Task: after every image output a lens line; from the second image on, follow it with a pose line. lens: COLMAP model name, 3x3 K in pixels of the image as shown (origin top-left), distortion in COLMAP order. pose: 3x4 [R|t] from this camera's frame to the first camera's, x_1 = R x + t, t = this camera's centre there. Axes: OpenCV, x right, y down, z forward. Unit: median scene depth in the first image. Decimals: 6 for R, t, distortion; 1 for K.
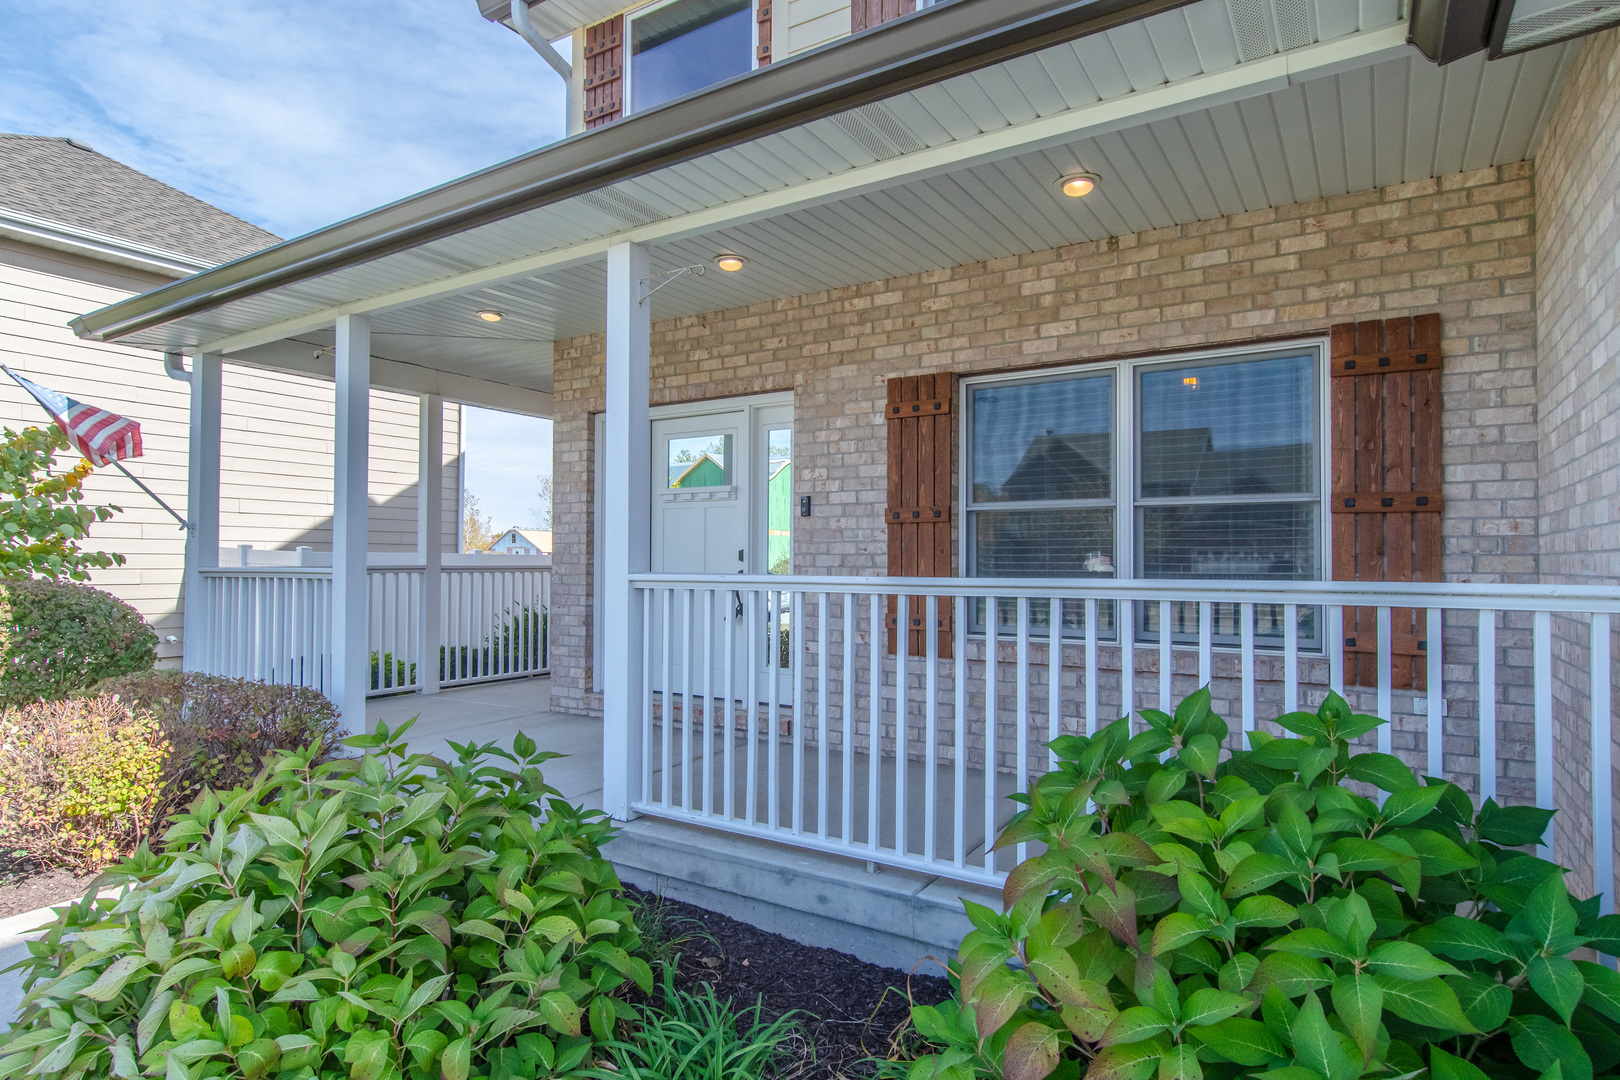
lens RADIAL K [[880.4, 0, 799.9], [0, 880.4, 542.4], [0, 0, 1]] dist [0.028163, 0.000125]
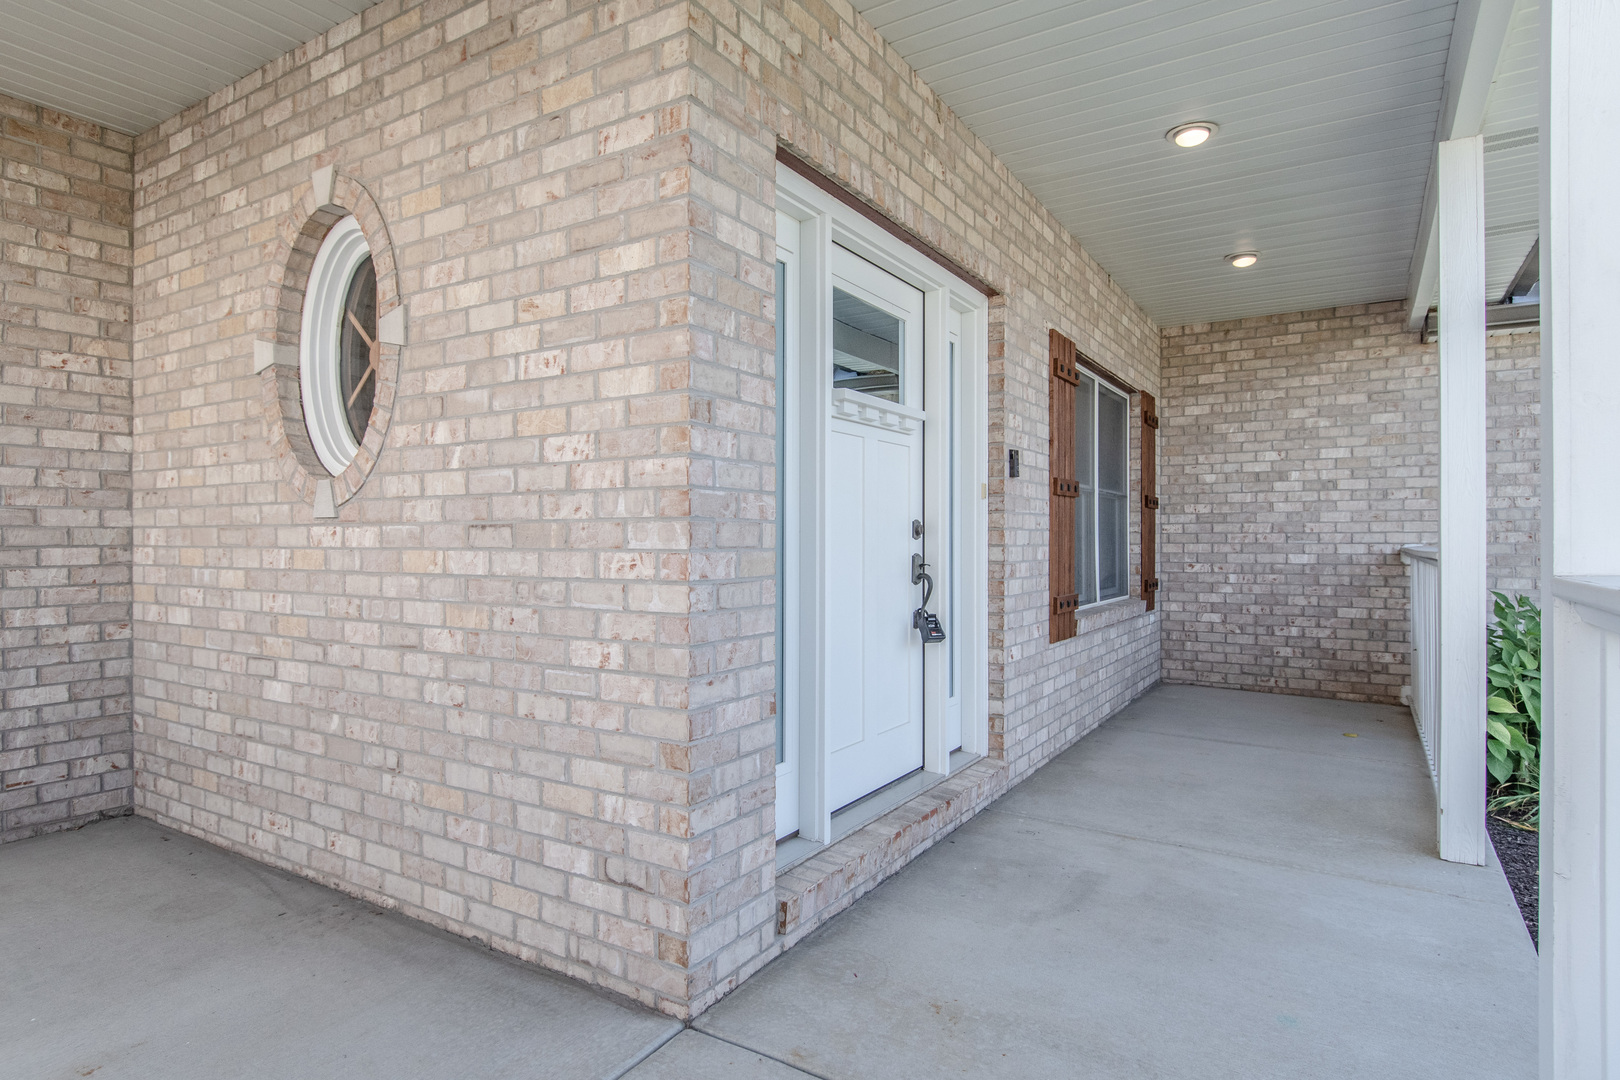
lens RADIAL K [[880.4, 0, 810.5], [0, 880.4, 542.4], [0, 0, 1]] dist [0.028163, 0.000125]
pose [[-0.008449, -0.004242, 0.999955, -0.764465], [-0.016143, 0.999861, 0.004105, 0.025161], [-0.999834, -0.016108, -0.008517, 1.234289]]
